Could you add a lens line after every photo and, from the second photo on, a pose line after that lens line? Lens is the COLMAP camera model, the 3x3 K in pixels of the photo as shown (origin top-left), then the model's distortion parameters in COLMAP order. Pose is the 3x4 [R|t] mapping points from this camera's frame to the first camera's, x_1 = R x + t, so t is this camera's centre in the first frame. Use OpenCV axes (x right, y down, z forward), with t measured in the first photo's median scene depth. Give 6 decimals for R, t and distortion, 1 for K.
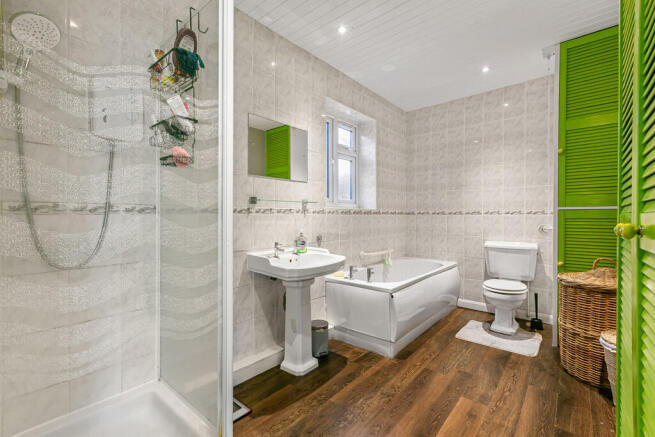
lens RADIAL K [[295.5, 0, 328.9], [0, 295.5, 217.4], [0, 0, 1]] dist [0.010697, -0.000931]
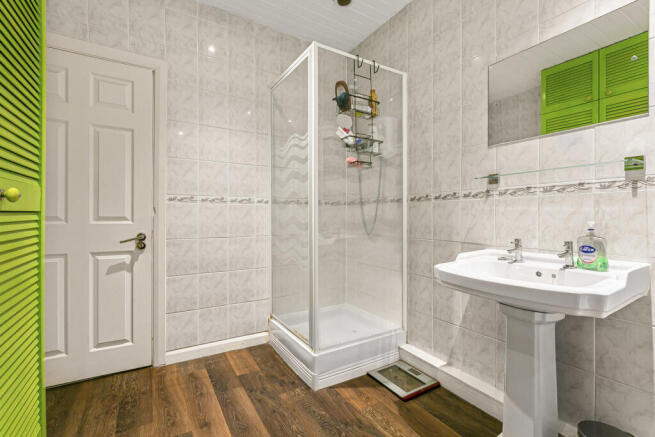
lens RADIAL K [[295.5, 0, 329.1], [0, 295.5, 216.3], [0, 0, 1]] dist [0.010697, -0.000931]
pose [[-0.333197, 0.007782, -0.942825, 0.580593], [0.000000, 0.999966, 0.008253, 0.029685], [0.942857, 0.002750, -0.333186, 0.854307]]
